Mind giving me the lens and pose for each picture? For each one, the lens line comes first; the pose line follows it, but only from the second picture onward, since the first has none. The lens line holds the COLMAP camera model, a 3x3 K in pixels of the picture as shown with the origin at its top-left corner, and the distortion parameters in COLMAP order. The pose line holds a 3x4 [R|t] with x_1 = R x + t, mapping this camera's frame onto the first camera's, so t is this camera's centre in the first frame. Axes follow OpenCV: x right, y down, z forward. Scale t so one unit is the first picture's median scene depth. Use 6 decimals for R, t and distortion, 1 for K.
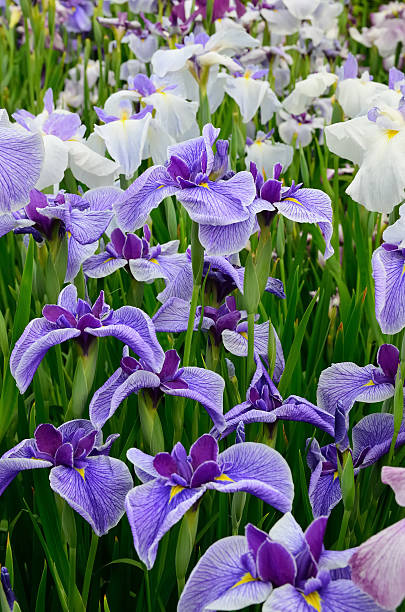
lens RADIAL K [[1106.5, 0, 202.5], [0, 1106.5, 306.0], [0, 0, 1]] dist [0.090365, -0.016930]
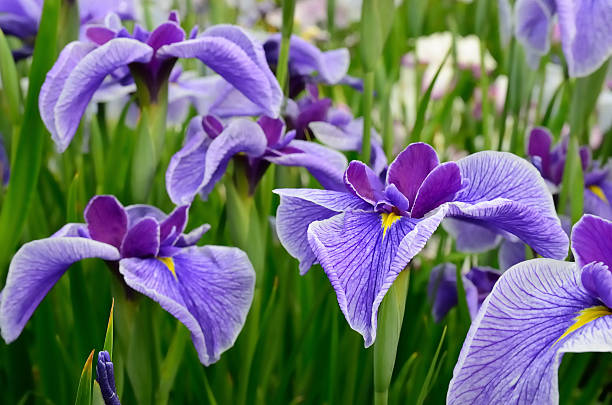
lens RADIAL K [[1077.7, 0, 306.0], [0, 1077.7, 202.5], [0, 0, 1]] dist [0.118367, -0.082535]
pose [[0.980495, -0.030579, 0.194149, -0.133611], [0.053367, 0.992132, -0.113252, 0.166532], [-0.189159, 0.121404, 0.974413, 0.350185]]
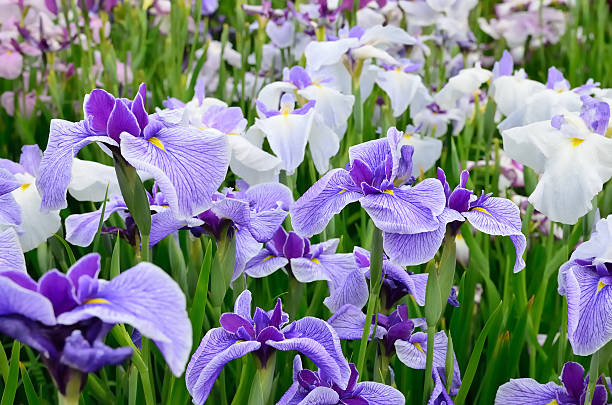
lens RADIAL K [[1106.5, 0, 306.0], [0, 1106.5, 202.5], [0, 0, 1]] dist [0.090365, -0.016930]
pose [[0.999515, 0.031099, 0.001455, -0.067405], [-0.030916, 0.996972, -0.071355, -0.027182], [-0.003670, 0.071275, 0.997450, 0.040991]]
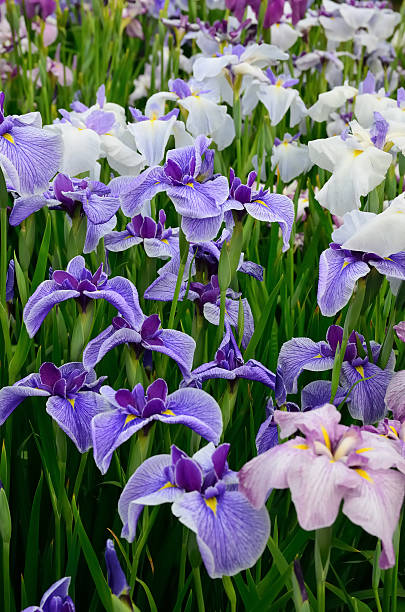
lens RADIAL K [[1077.7, 0, 202.0], [0, 1077.7, 322.7], [0, 0, 1]] dist [0.118367, -0.082535]
pose [[0.993352, 0.087566, -0.074727, 0.111422], [-0.084668, 0.995561, 0.041113, -0.005110], [0.077995, -0.034513, 0.996356, -0.202152]]
